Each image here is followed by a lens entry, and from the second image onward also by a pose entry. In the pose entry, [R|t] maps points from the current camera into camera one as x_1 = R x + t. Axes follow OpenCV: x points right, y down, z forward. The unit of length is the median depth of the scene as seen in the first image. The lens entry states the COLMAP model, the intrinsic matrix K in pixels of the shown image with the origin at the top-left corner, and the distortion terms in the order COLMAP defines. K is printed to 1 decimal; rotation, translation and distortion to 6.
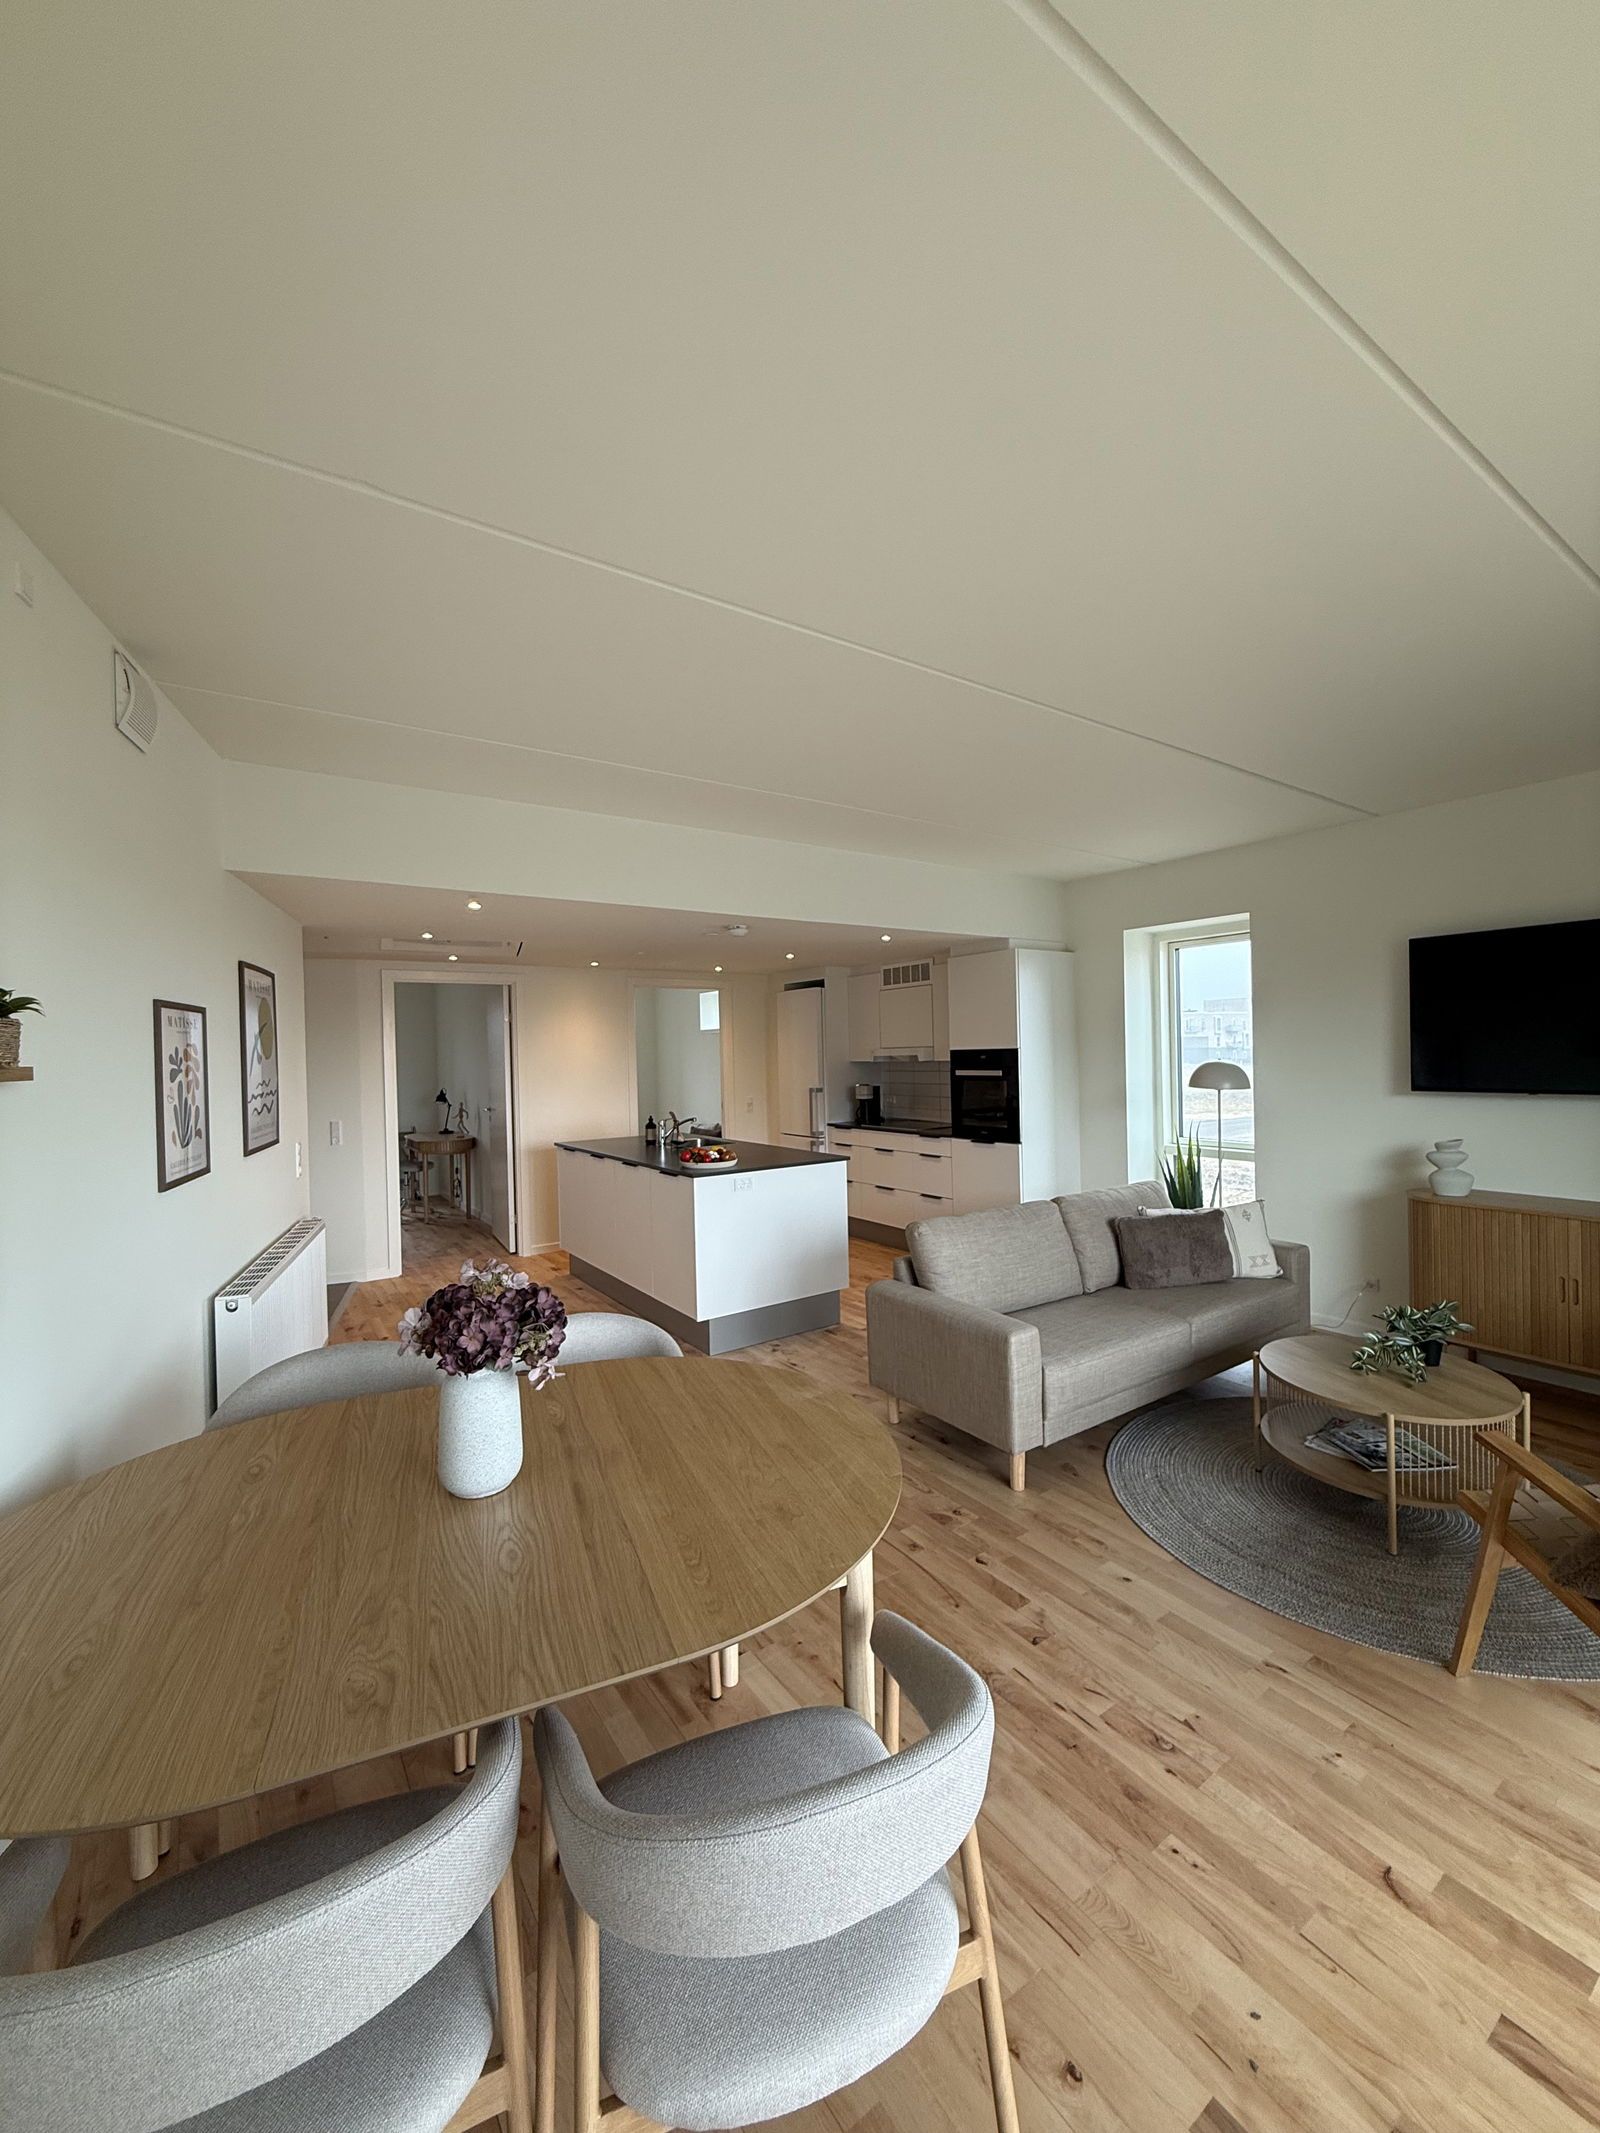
lens RADIAL K [[846.4, 0, 811.2], [0, 846.4, 1055.7], [0, 0, 1]] dist [0.001140, 0.000564]
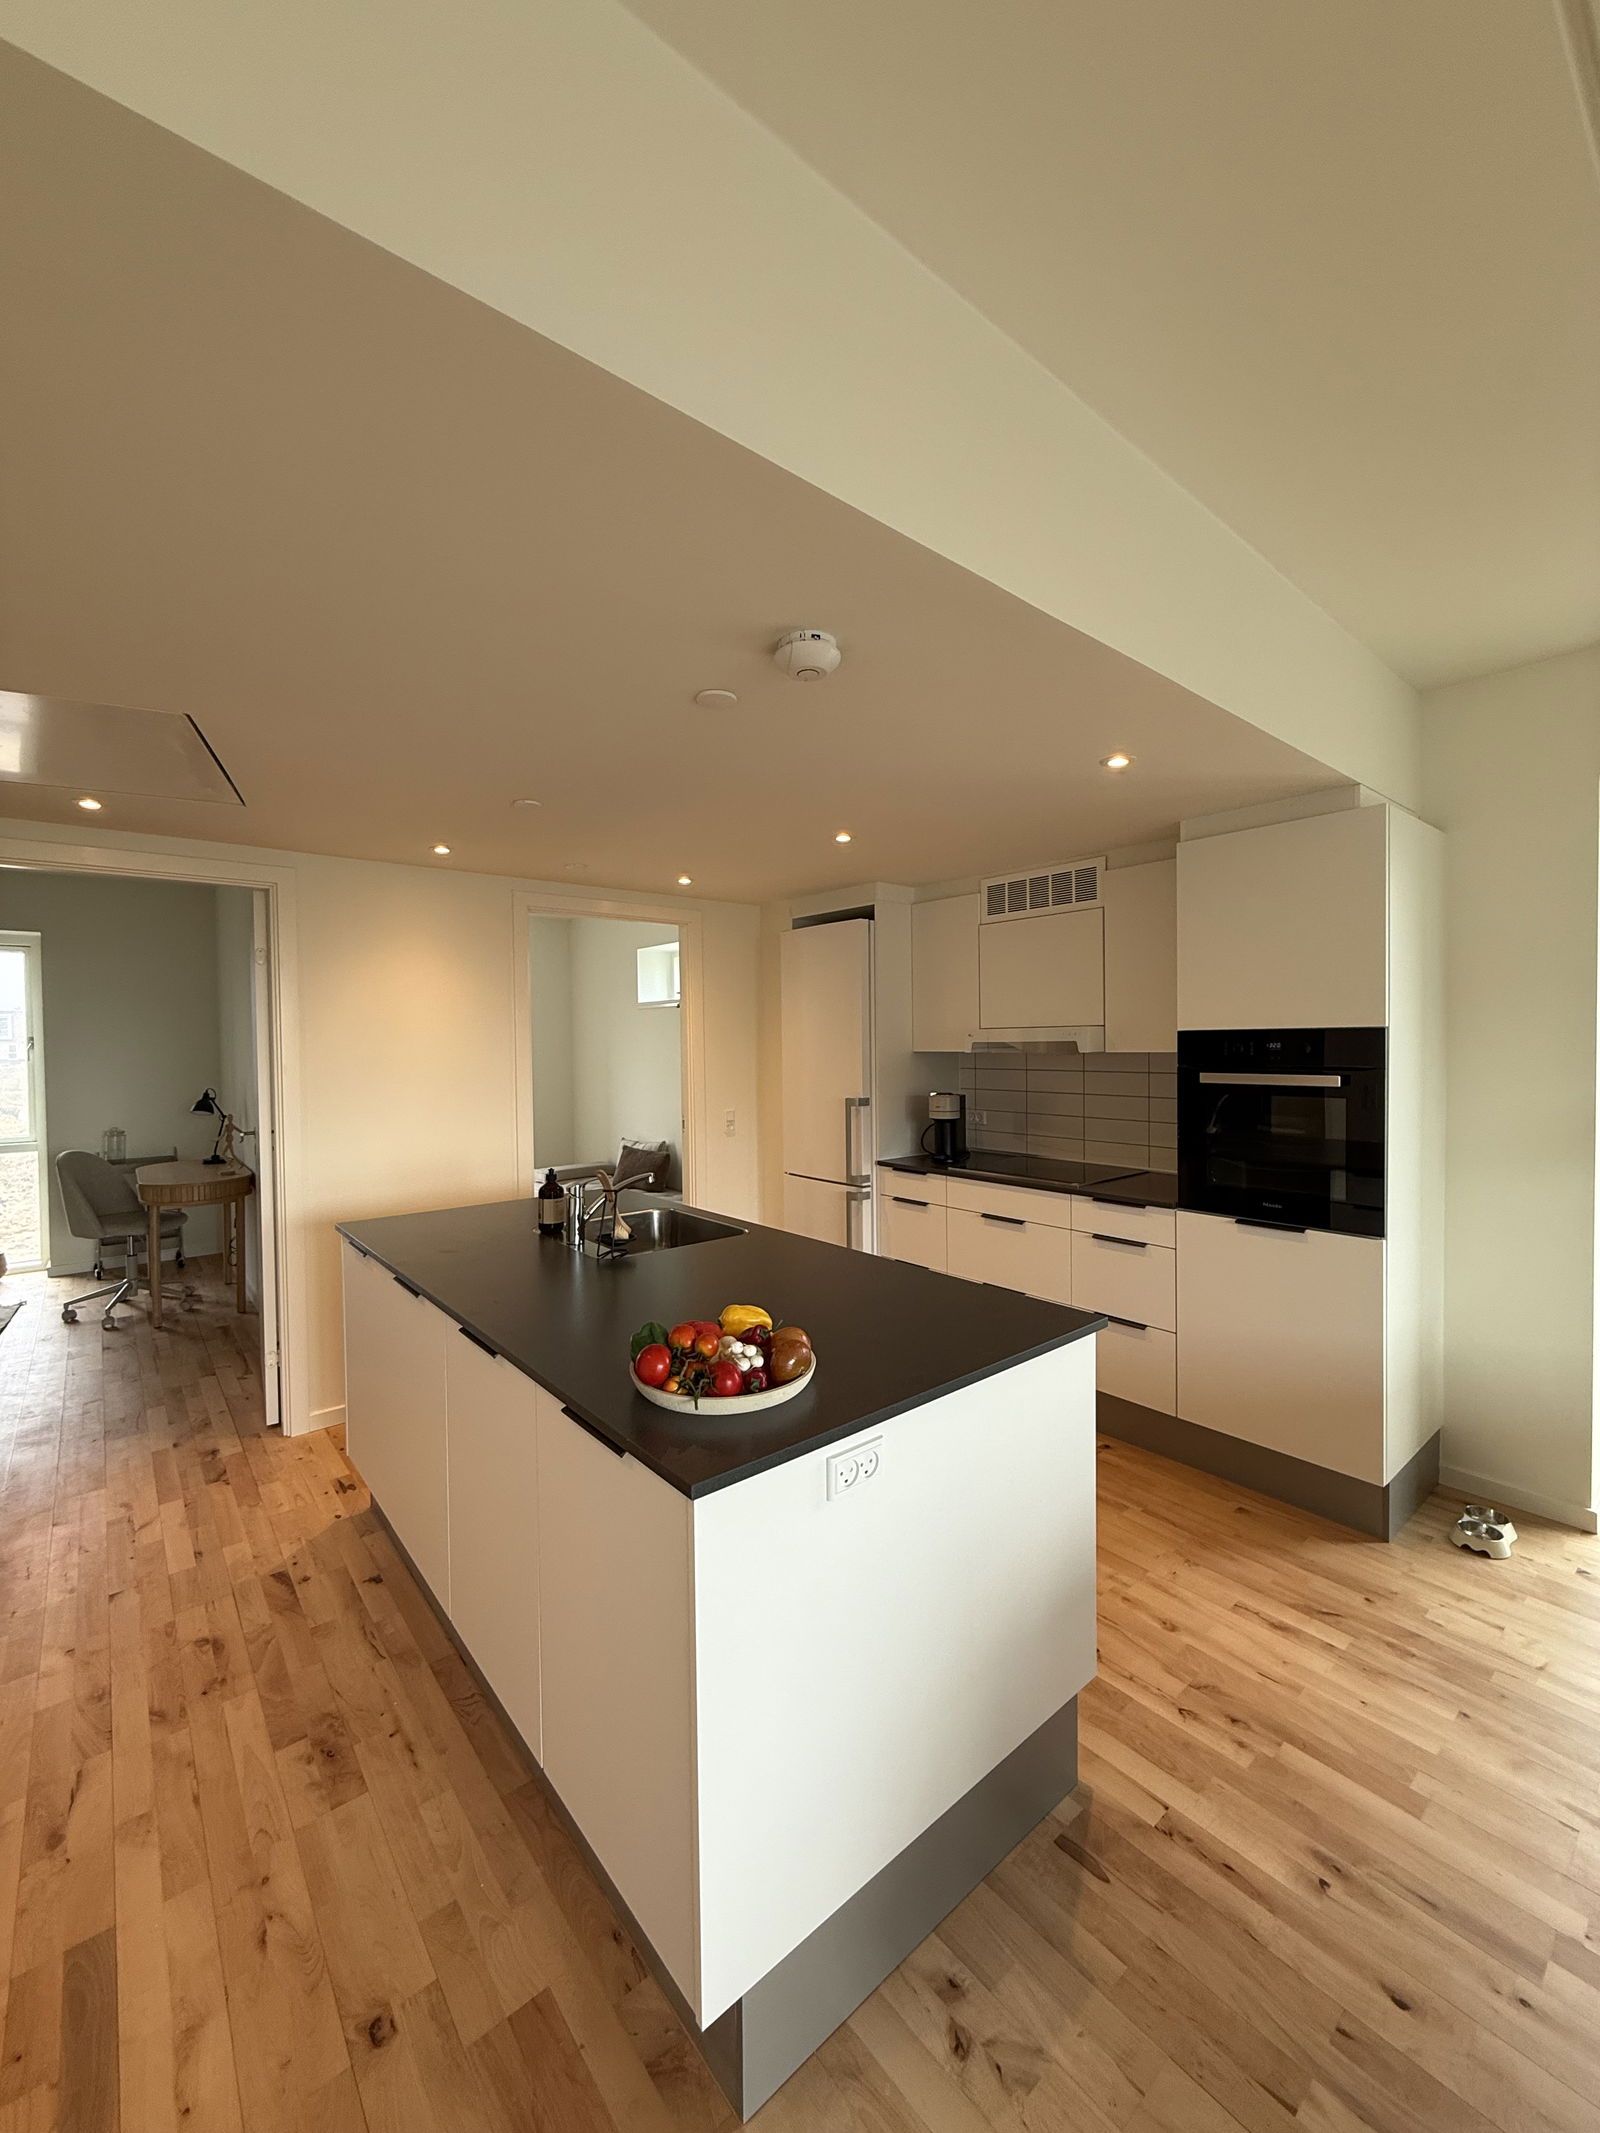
lens RADIAL K [[846.4, 0, 802.1], [0, 846.4, 1059.3], [0, 0, 1]] dist [0.001140, 0.000564]
pose [[0.996775, 0.011011, 0.079485, -0.084538], [-0.012320, 0.999796, 0.015998, 0.004315], [-0.079293, -0.016926, 0.996708, 0.490963]]
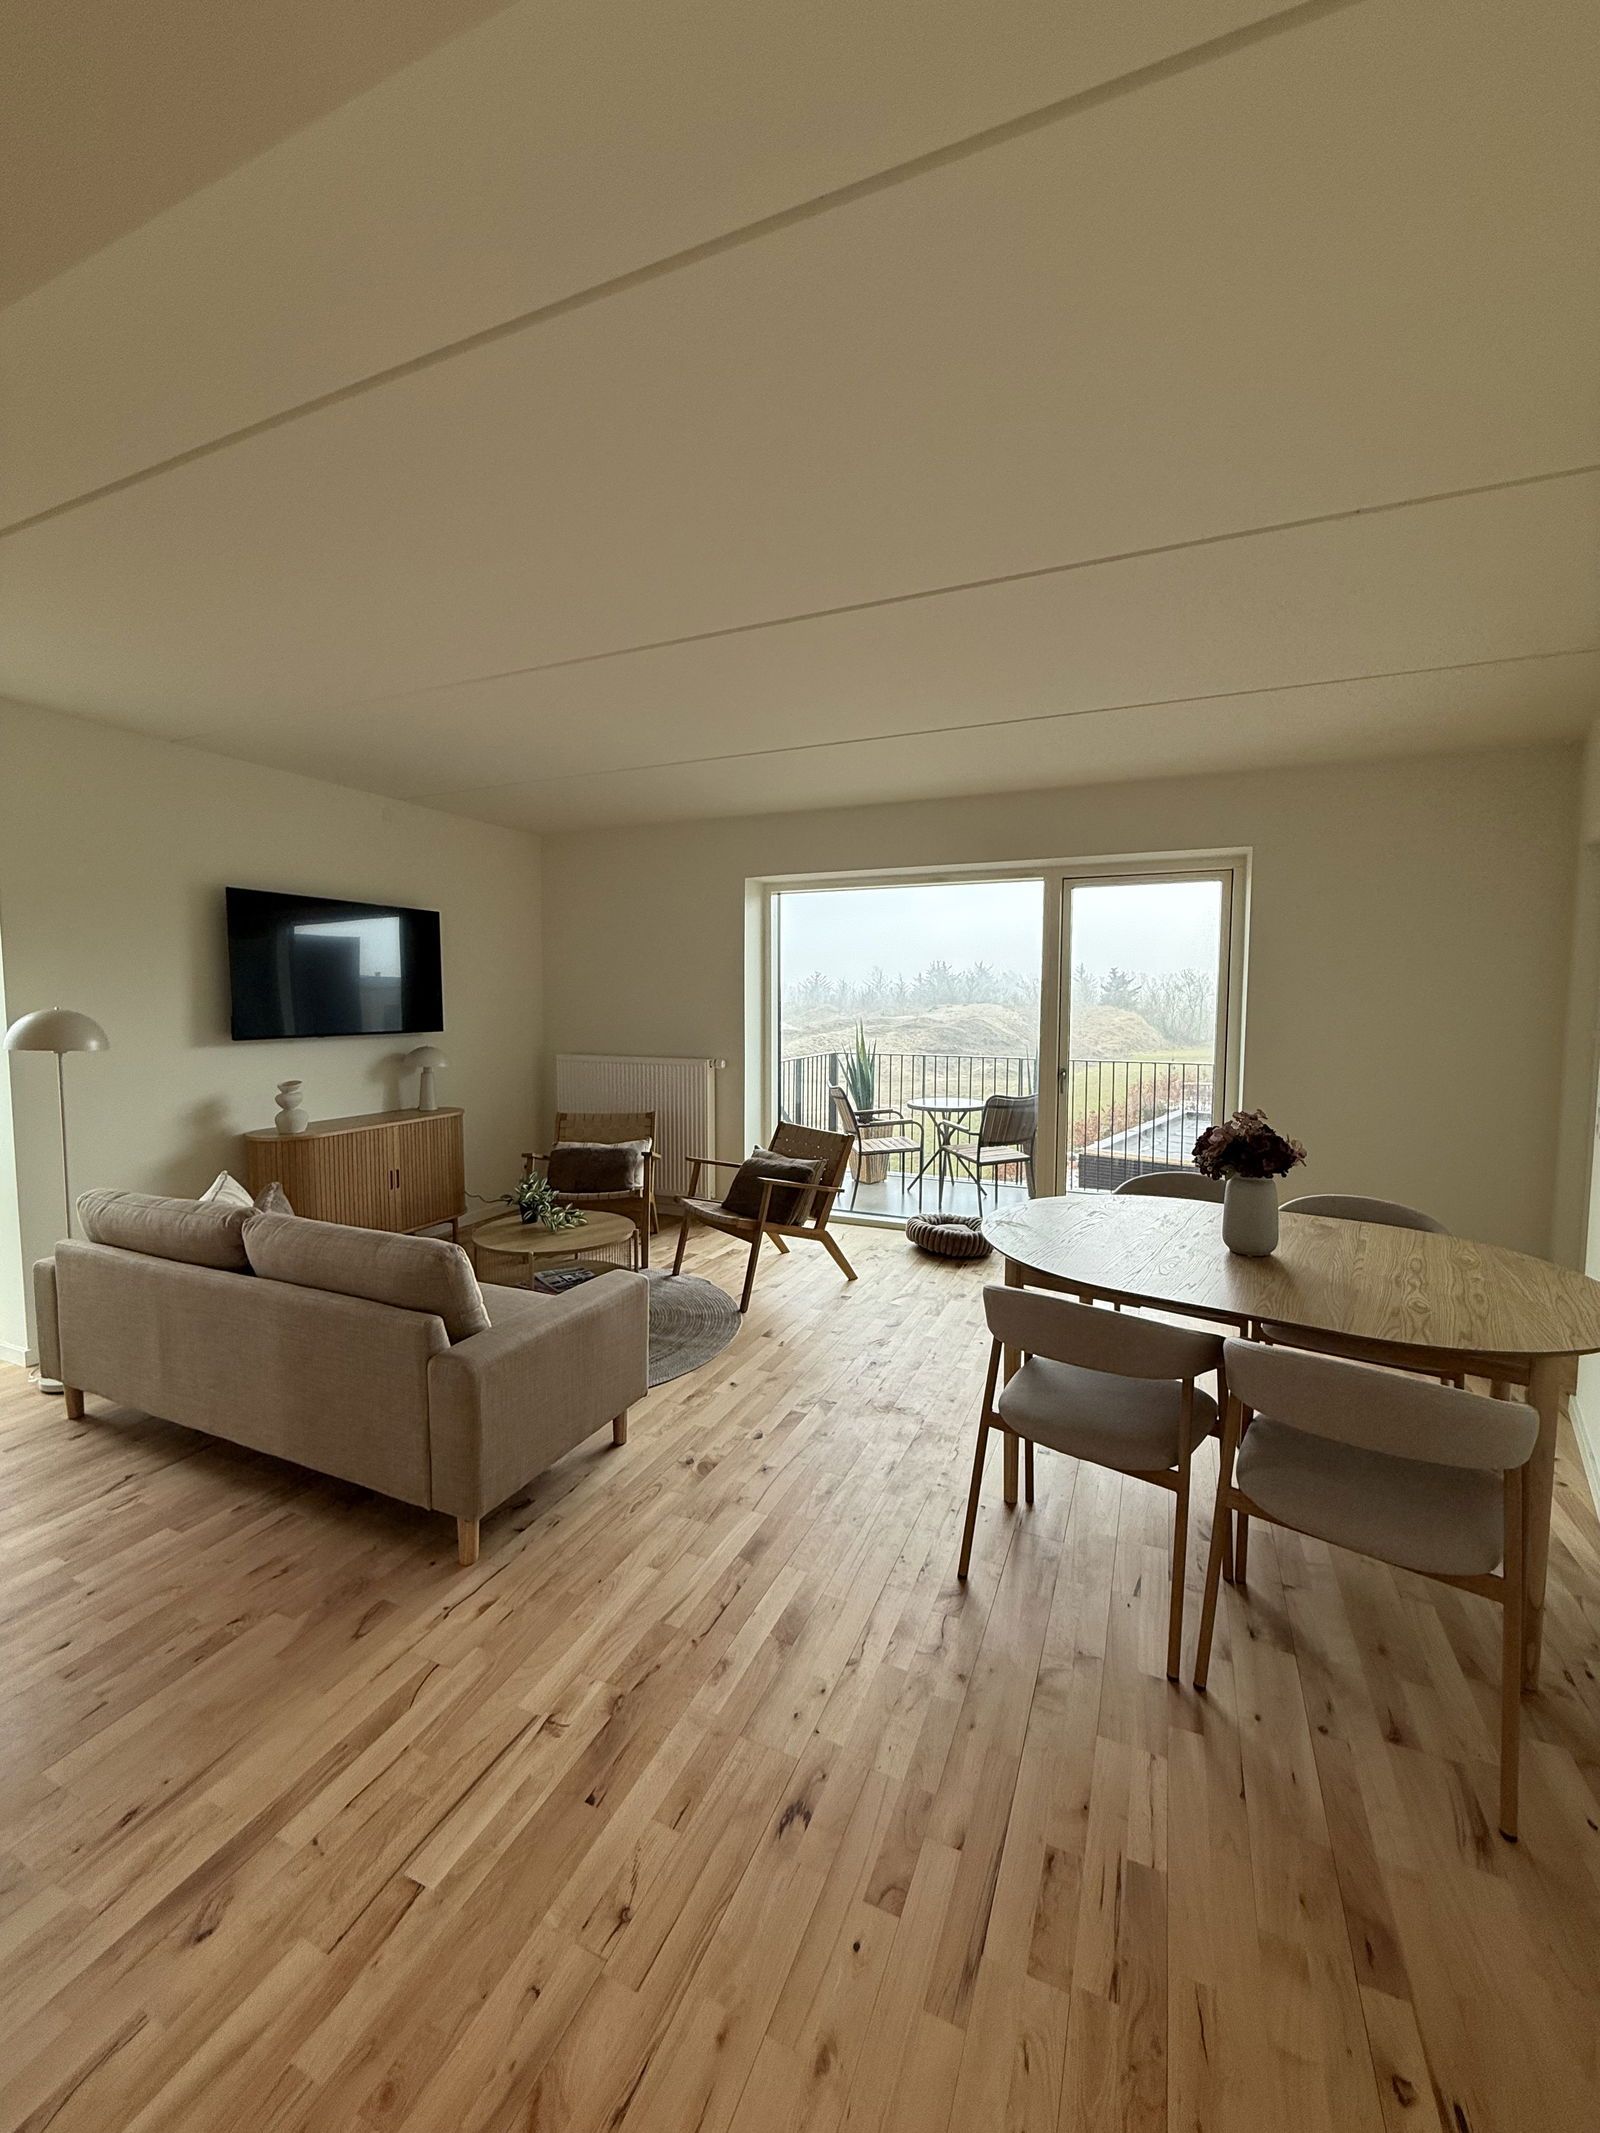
lens RADIAL K [[846.4, 0, 799.0], [0, 846.4, 1060.6], [0, 0, 1]] dist [0.001140, 0.000564]
pose [[-0.512354, -0.041557, 0.857768, -0.310379], [0.016343, 0.998176, 0.058121, 0.011497], [-0.858619, 0.043797, -0.510741, 0.600901]]
